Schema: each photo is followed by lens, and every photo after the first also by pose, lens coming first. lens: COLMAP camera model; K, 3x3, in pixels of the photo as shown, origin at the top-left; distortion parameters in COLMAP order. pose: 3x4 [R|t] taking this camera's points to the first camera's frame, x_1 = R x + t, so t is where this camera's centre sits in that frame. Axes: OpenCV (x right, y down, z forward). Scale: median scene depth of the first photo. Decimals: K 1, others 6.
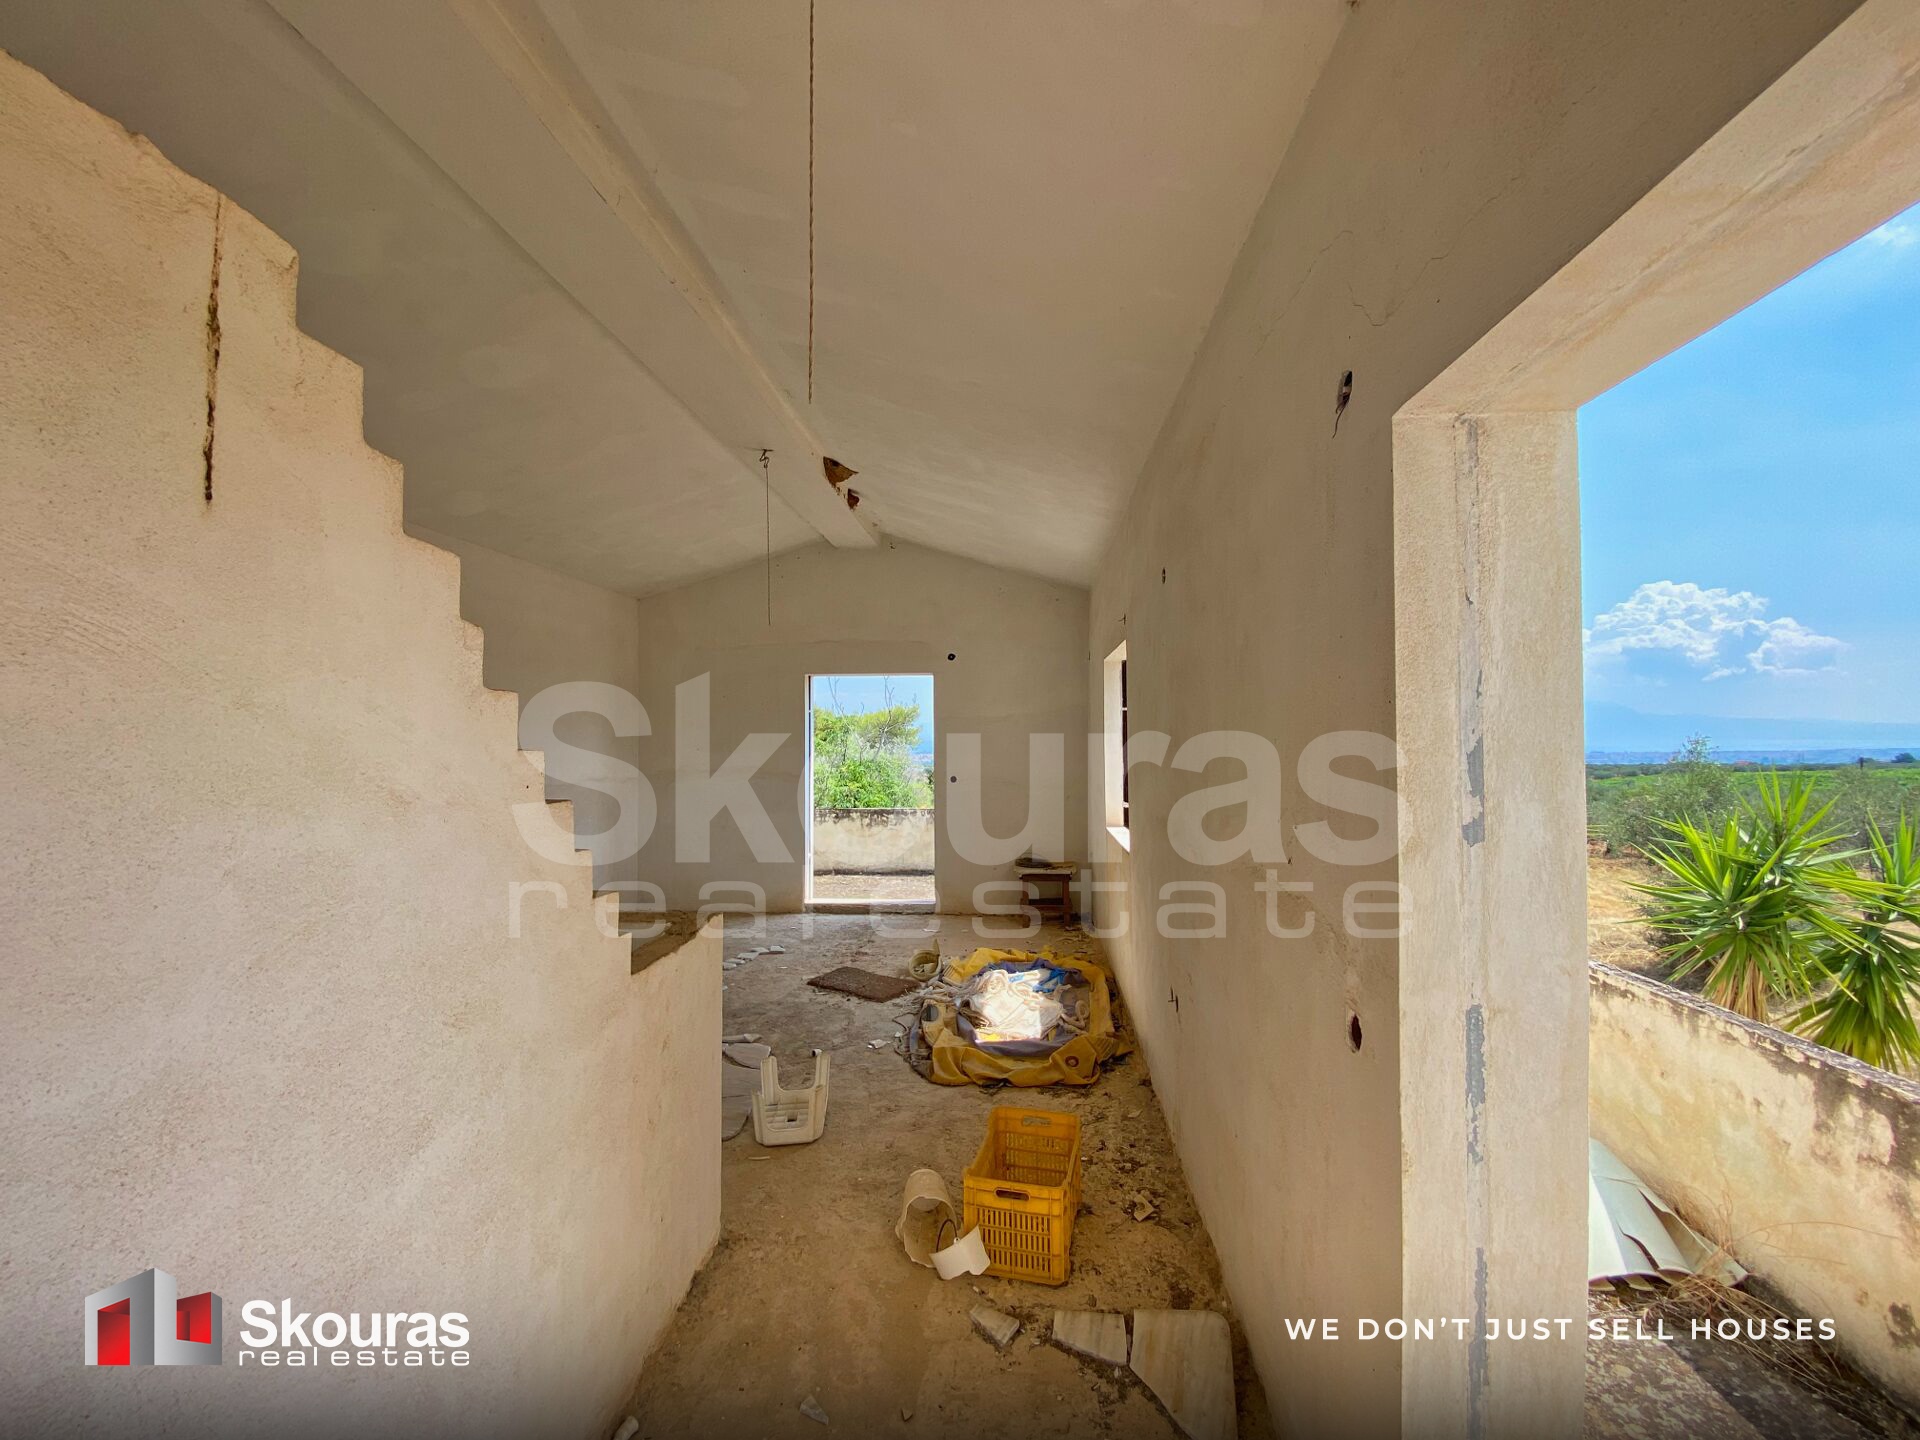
lens RADIAL K [[785.6, 0, 979.4], [0, 785.6, 720.2], [0, 0, 1]] dist [-0.003522, -0.000284]
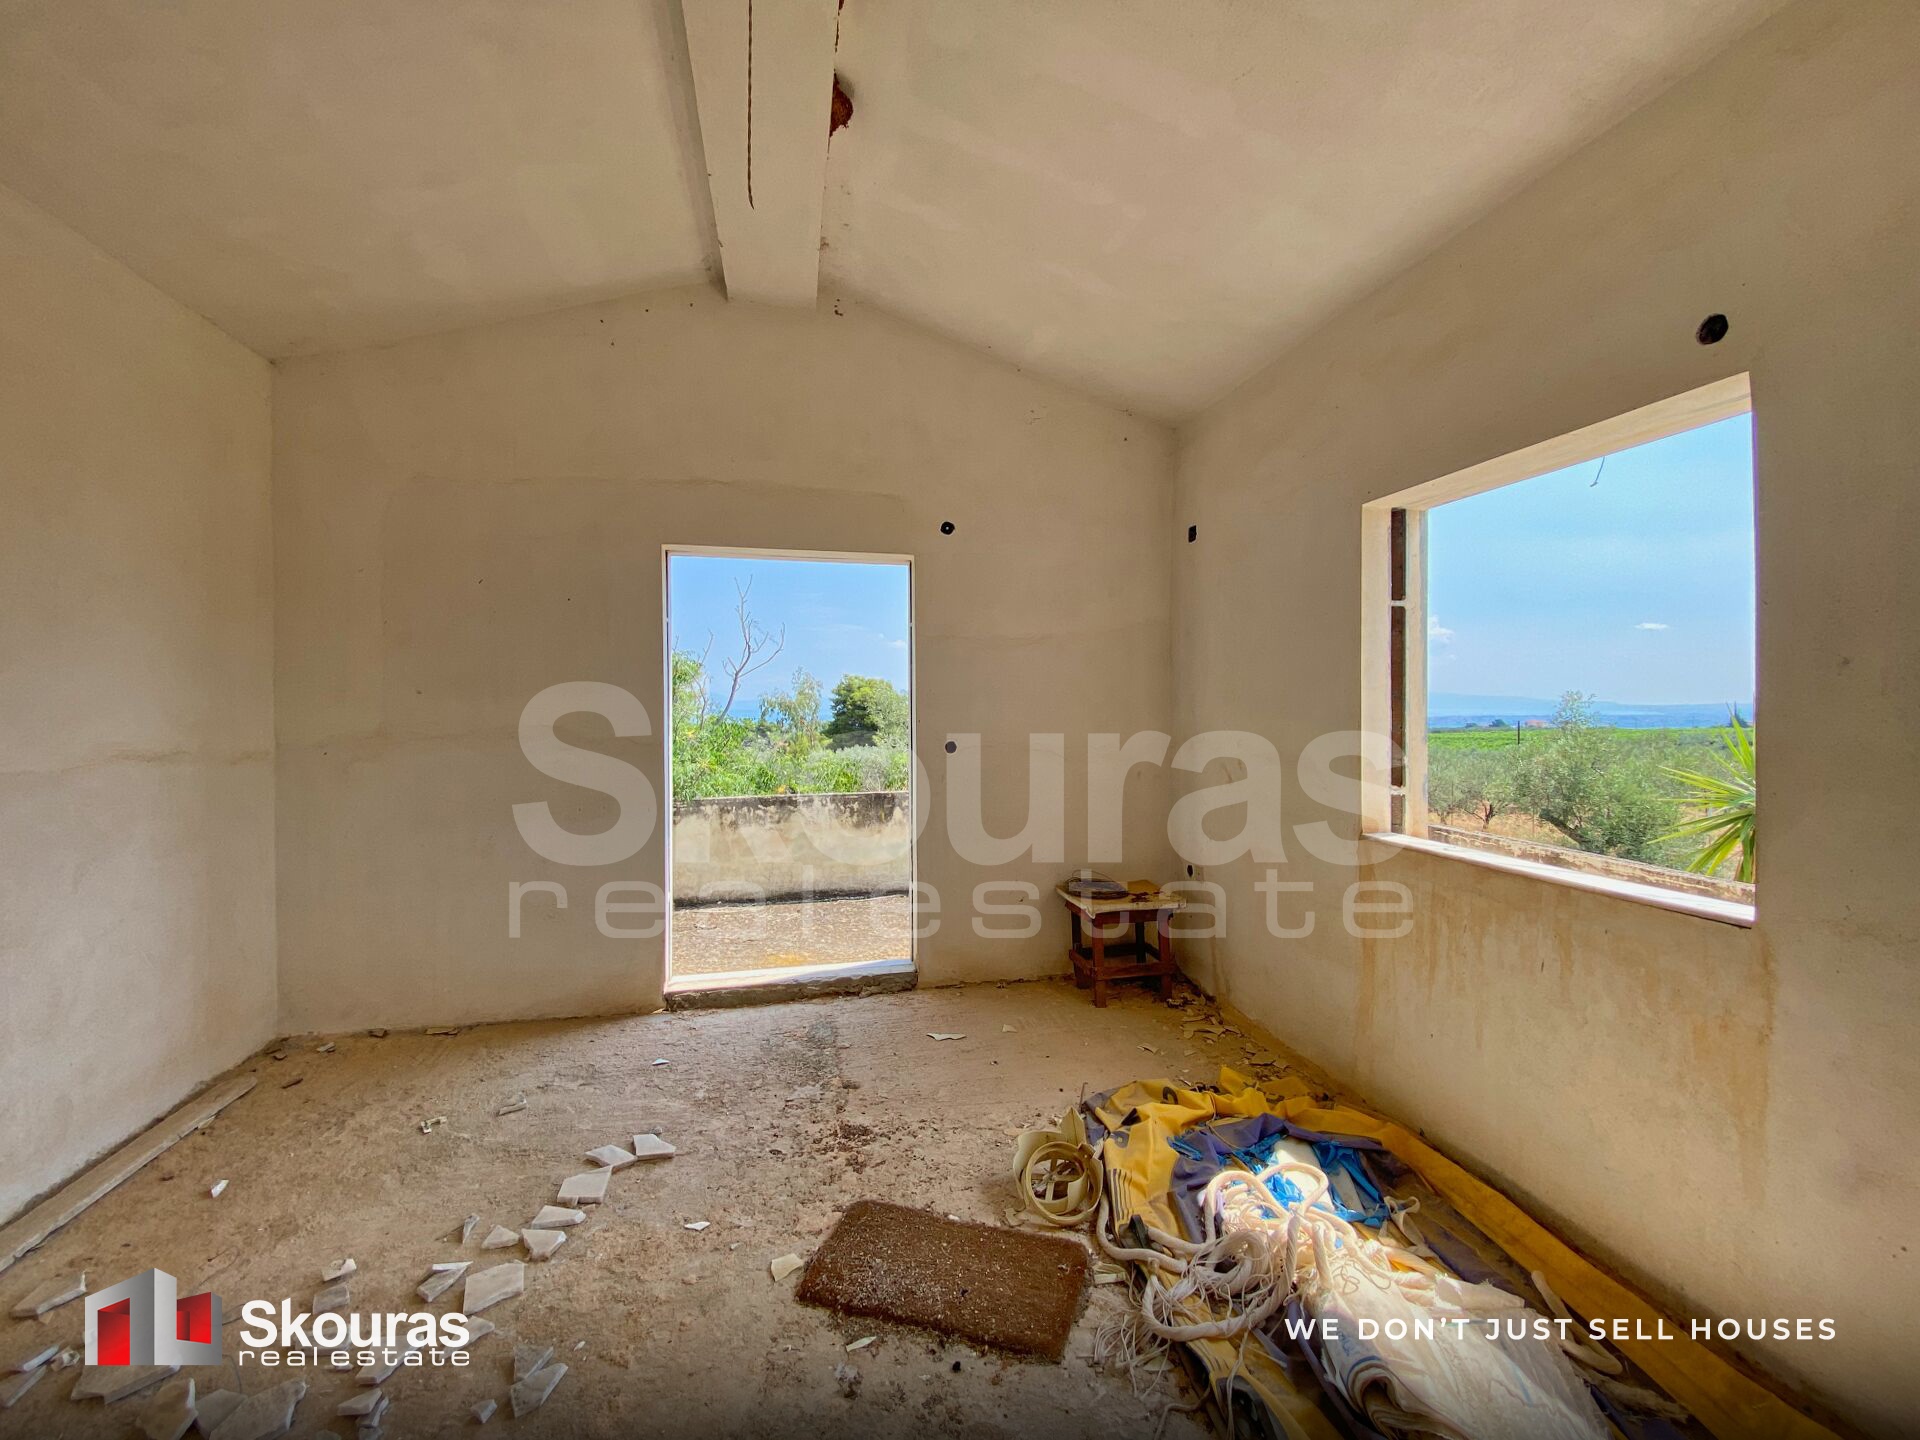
lens RADIAL K [[785.6, 0, 957.4], [0, 785.6, 709.8], [0, 0, 1]] dist [-0.003522, -0.000284]
pose [[0.960906, -0.000914, 0.276874, -0.180031], [-0.006210, 0.999672, 0.024852, 0.034242], [-0.276806, -0.025600, 0.960585, 0.454044]]
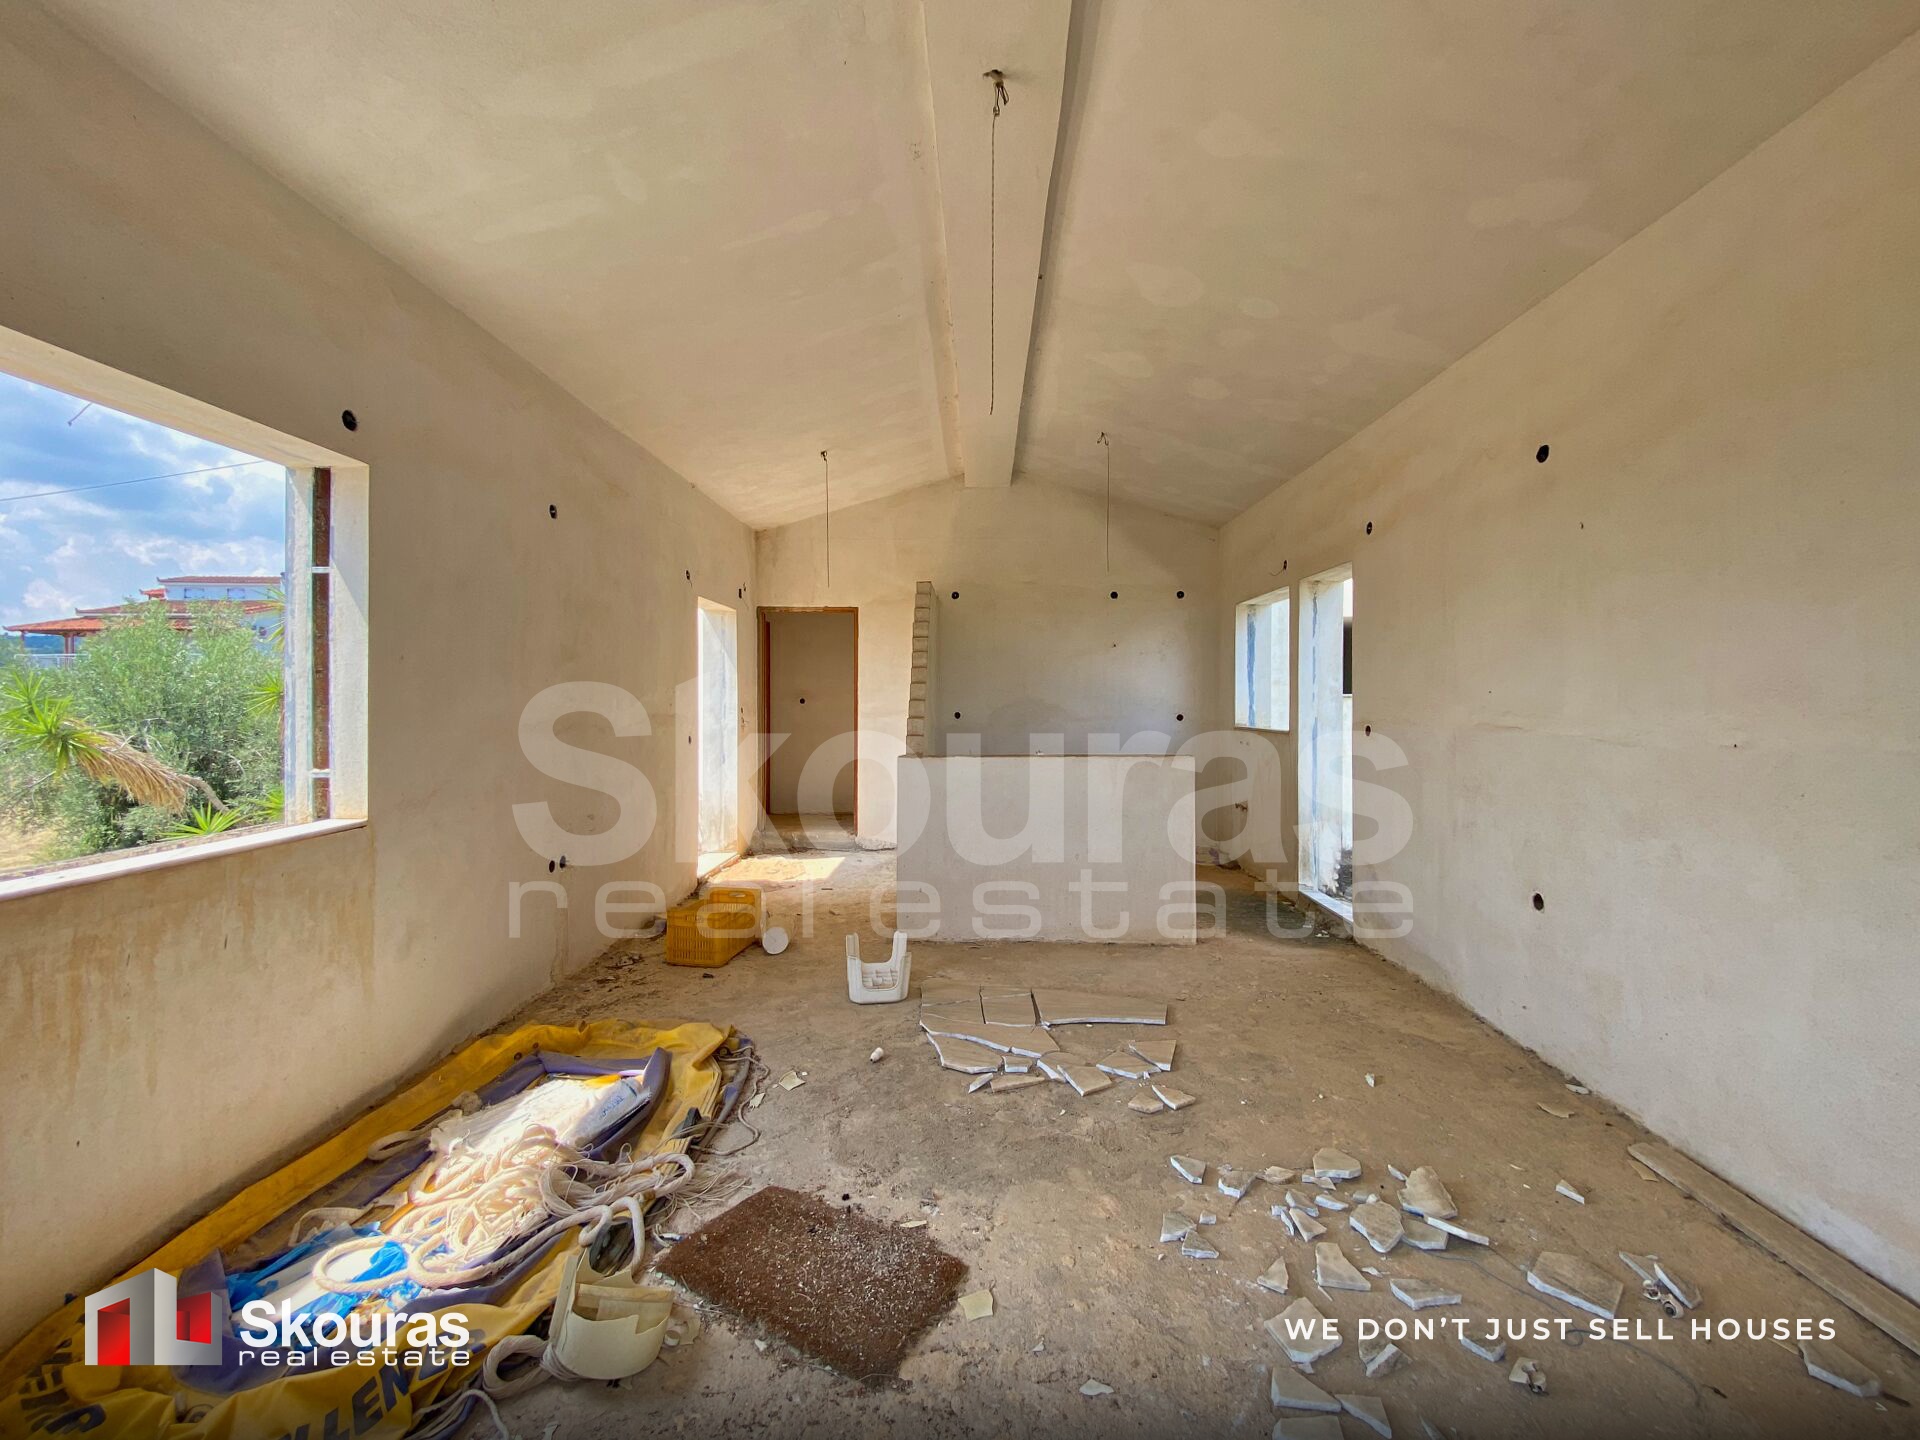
lens RADIAL K [[785.6, 0, 961.5], [0, 785.6, 708.4], [0, 0, 1]] dist [-0.003522, -0.000284]
pose [[-0.999241, 0.003568, -0.038780, -0.147473], [0.003769, 0.999980, -0.005118, 0.052925], [0.038761, -0.005260, -0.999235, 0.989765]]
